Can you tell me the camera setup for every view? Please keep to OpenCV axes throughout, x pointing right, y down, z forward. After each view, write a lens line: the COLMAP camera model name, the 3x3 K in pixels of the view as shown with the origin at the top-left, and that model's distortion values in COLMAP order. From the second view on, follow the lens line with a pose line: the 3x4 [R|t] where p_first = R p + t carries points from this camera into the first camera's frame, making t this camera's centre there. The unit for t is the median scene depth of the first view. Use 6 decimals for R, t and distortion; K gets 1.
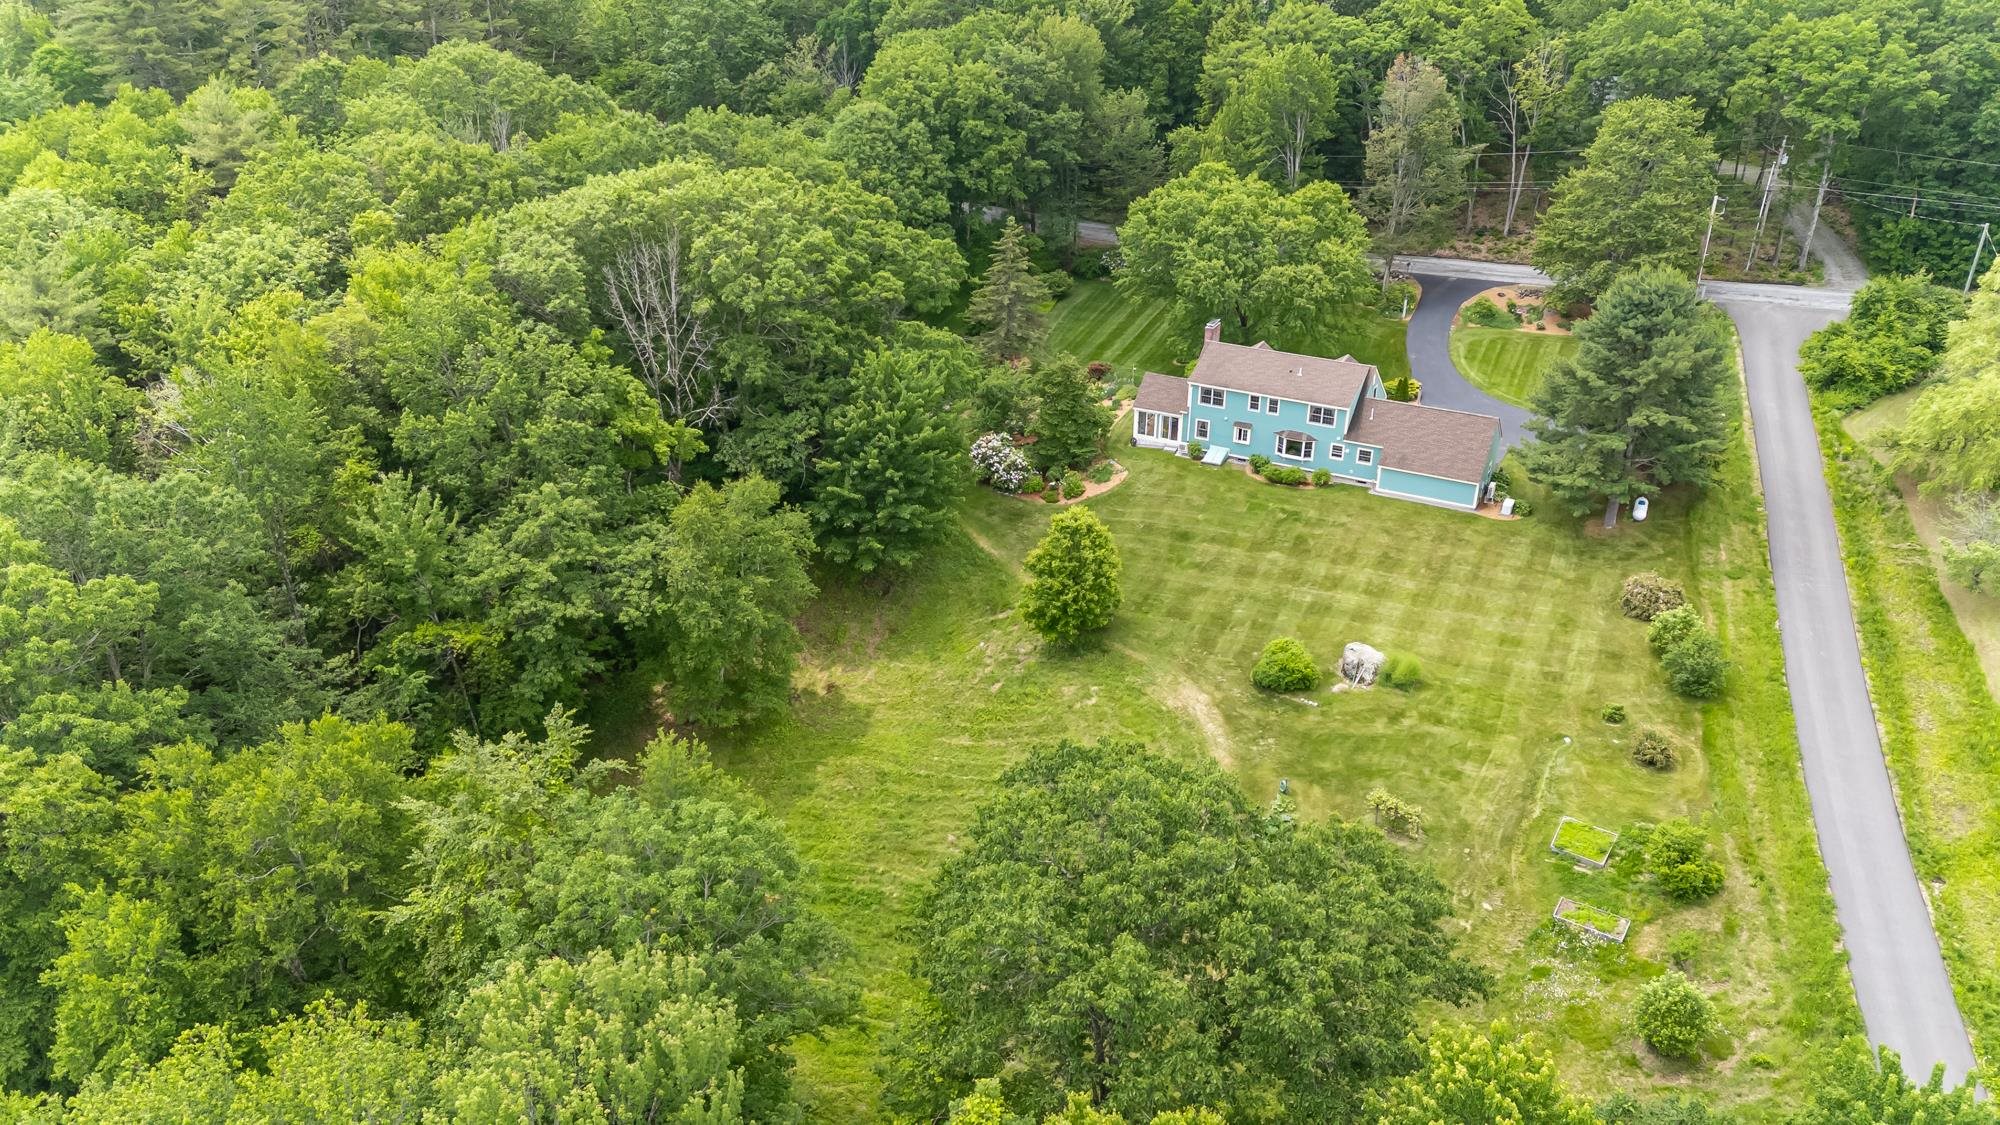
lens RADIAL K [[1448.7, 0, 1014.7], [0, 1448.7, 567.8], [0, 0, 1]] dist [0.090009, -0.012254]
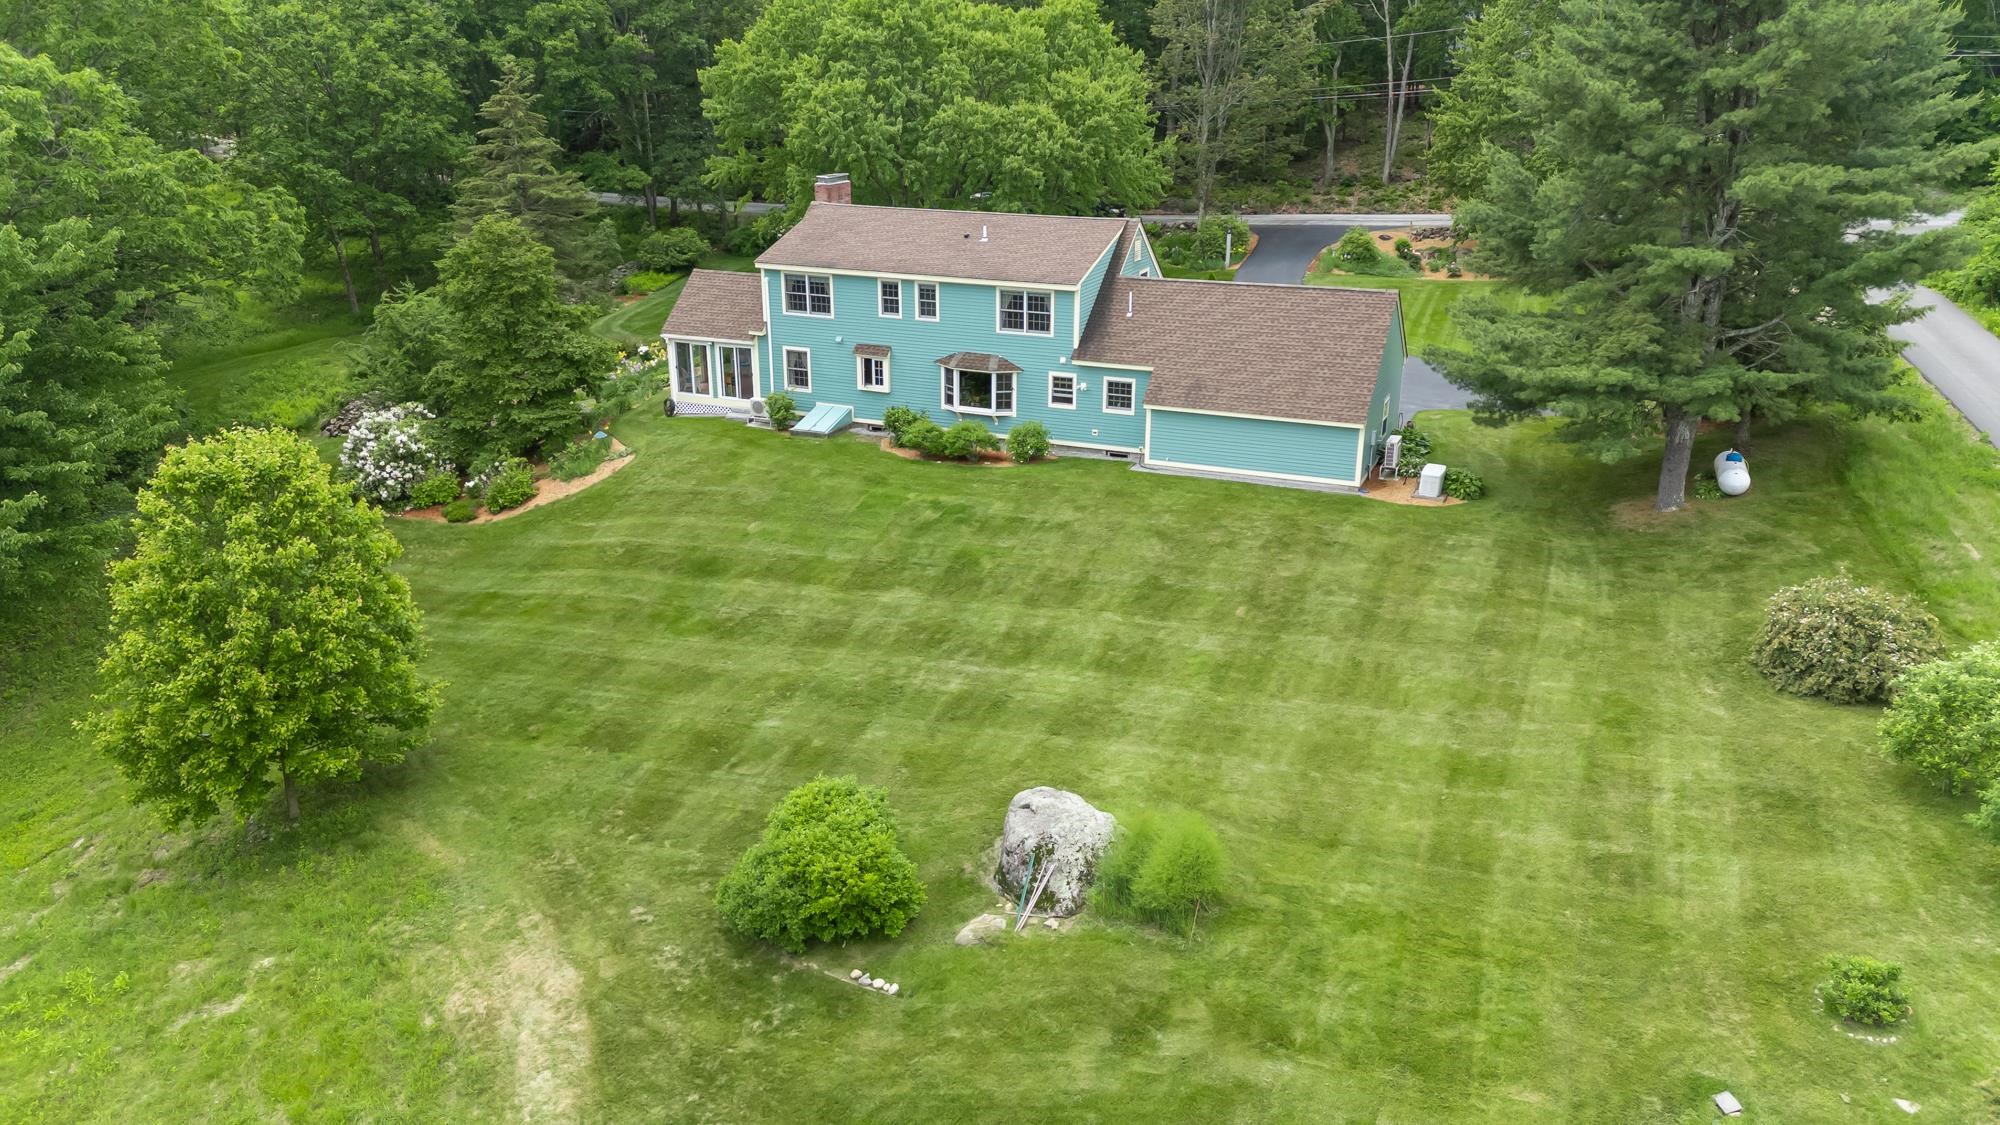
lens RADIAL K [[1448.7, 0, 991.4], [0, 1448.7, 570.5], [0, 0, 1]] dist [0.090009, -0.012254]
pose [[0.998398, -0.024987, 0.050768, 0.177403], [0.031694, 0.990212, -0.135928, 0.040223], [-0.046874, 0.137319, 0.989417, 0.562168]]
